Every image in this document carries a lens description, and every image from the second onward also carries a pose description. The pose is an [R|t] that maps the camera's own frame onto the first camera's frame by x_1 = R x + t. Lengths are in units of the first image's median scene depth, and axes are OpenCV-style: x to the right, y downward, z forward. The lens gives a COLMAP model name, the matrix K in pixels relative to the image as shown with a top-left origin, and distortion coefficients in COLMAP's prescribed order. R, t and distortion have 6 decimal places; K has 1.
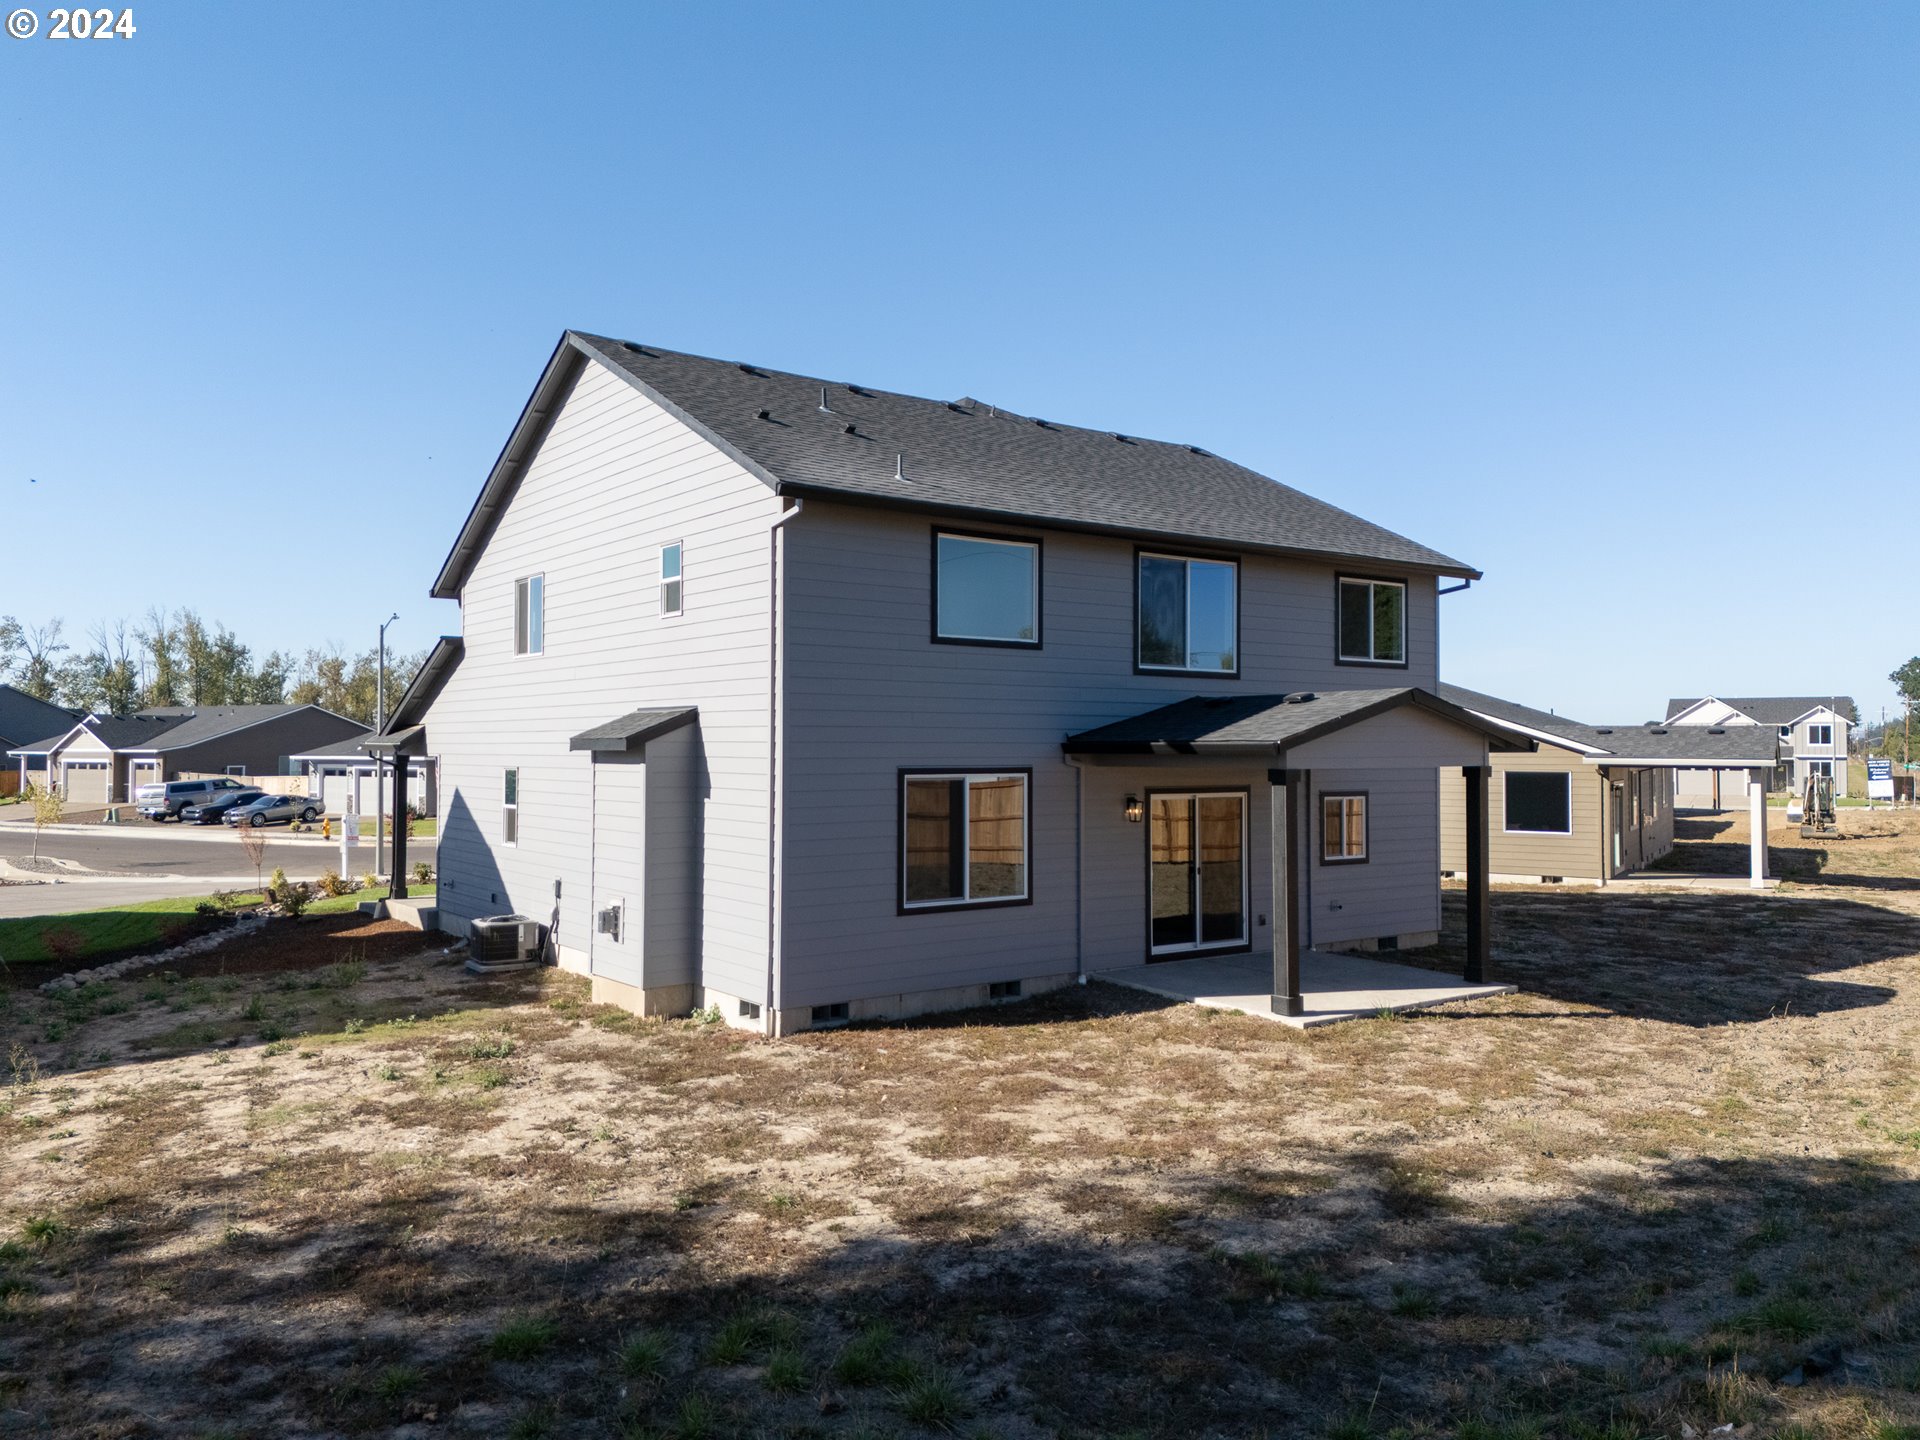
lens RADIAL K [[1458.6, 0, 963.2], [0, 1458.6, 723.1], [0, 0, 1]] dist [0.040932, -0.021907]
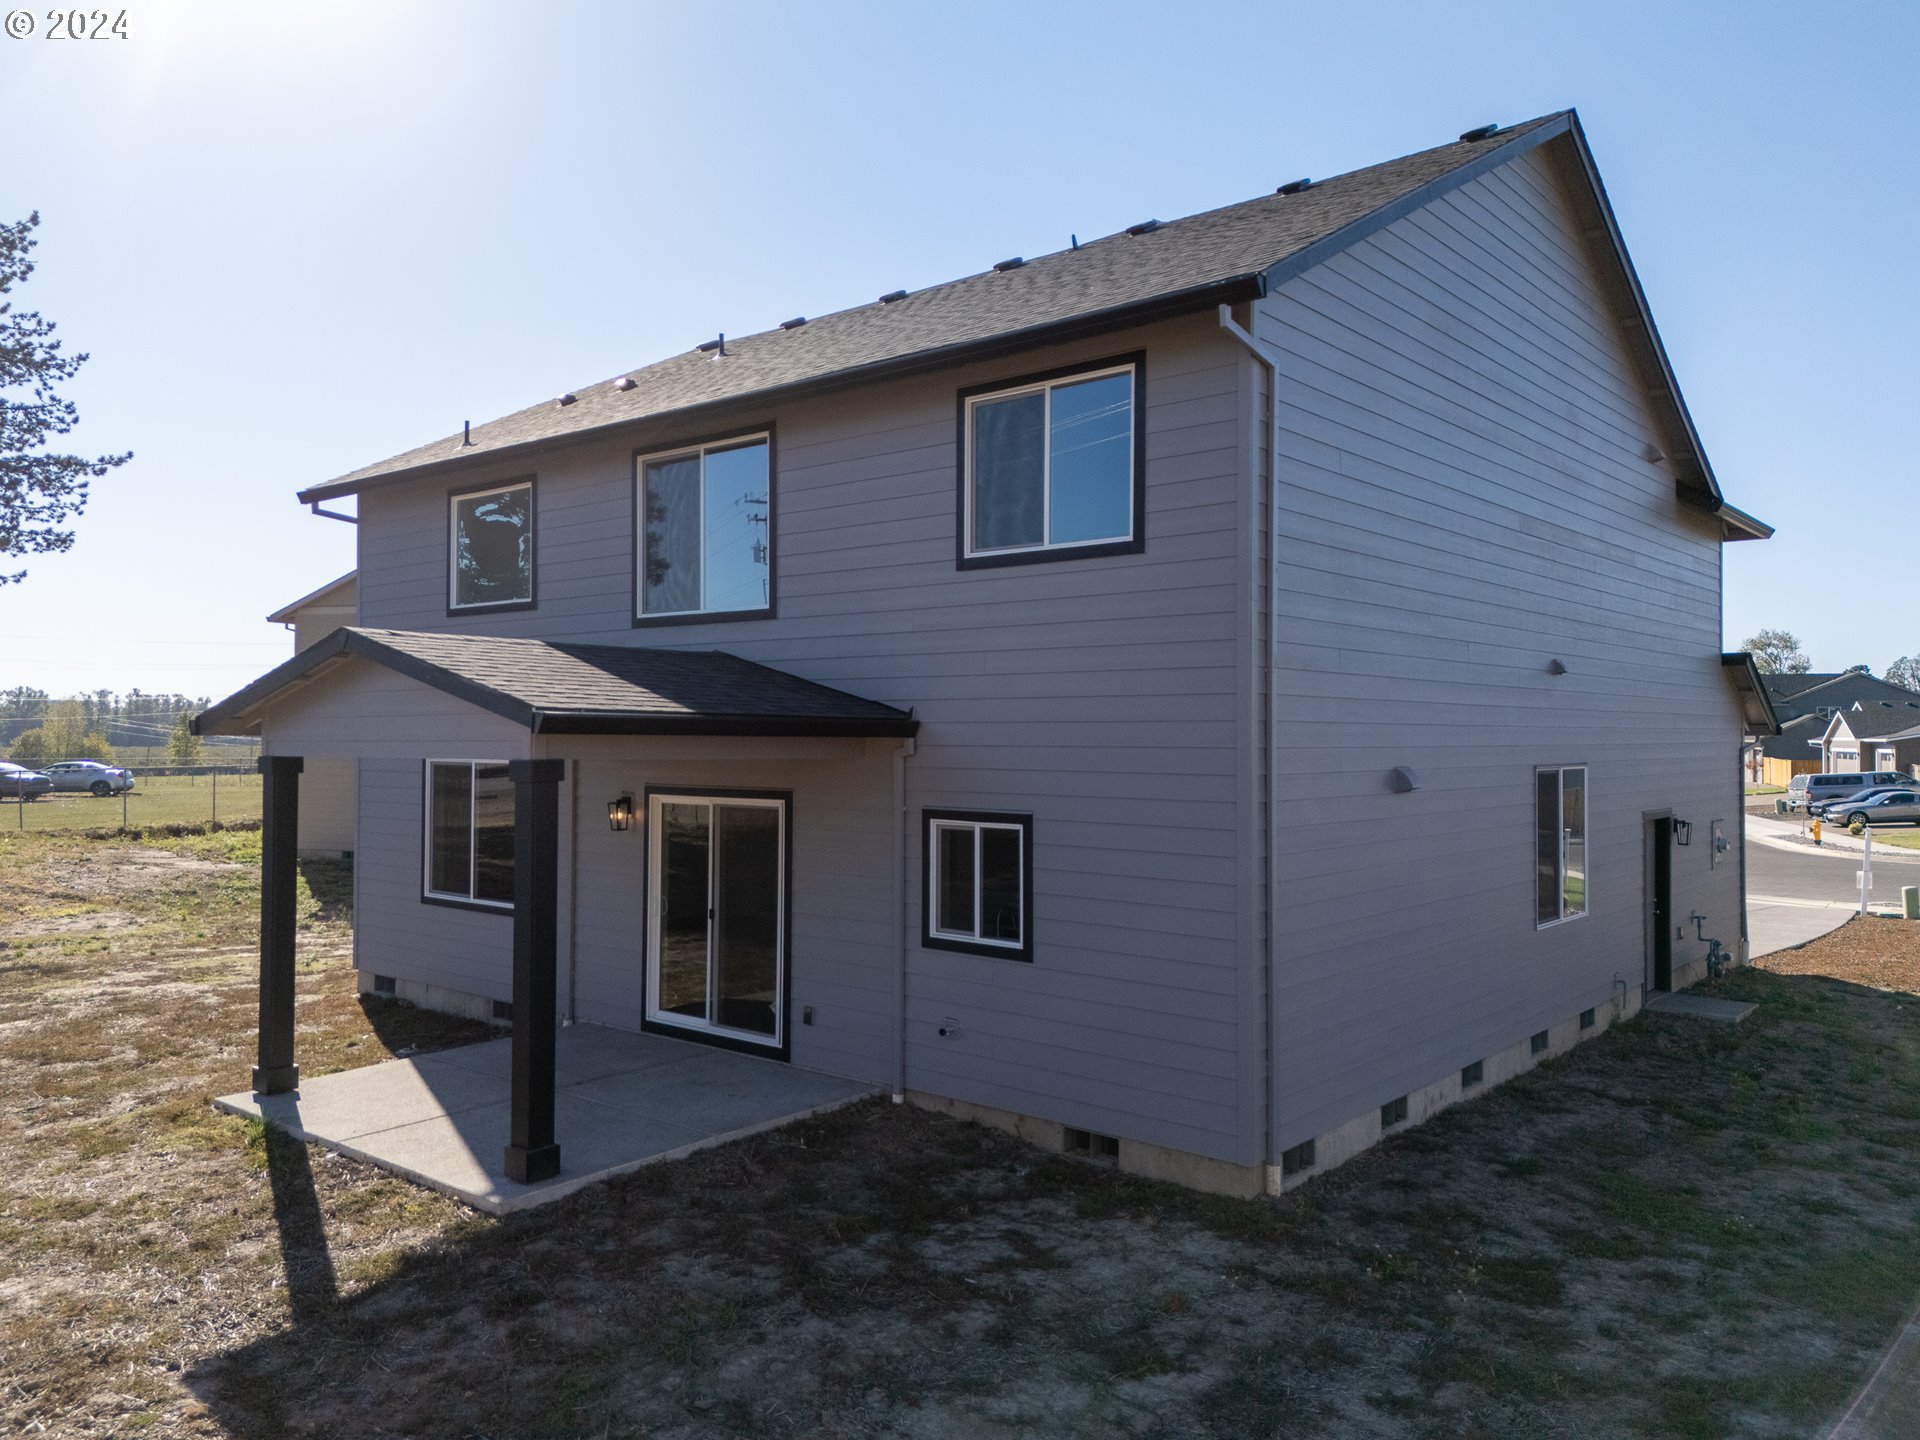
lens RADIAL K [[1458.6, 0, 964.3], [0, 1458.6, 719.3], [0, 0, 1]] dist [0.040932, -0.021907]
pose [[0.261492, -0.011645, -0.965135, 0.809454], [0.015589, 0.999848, -0.007840, 0.019289], [0.965080, -0.012996, 0.261634, 0.914980]]
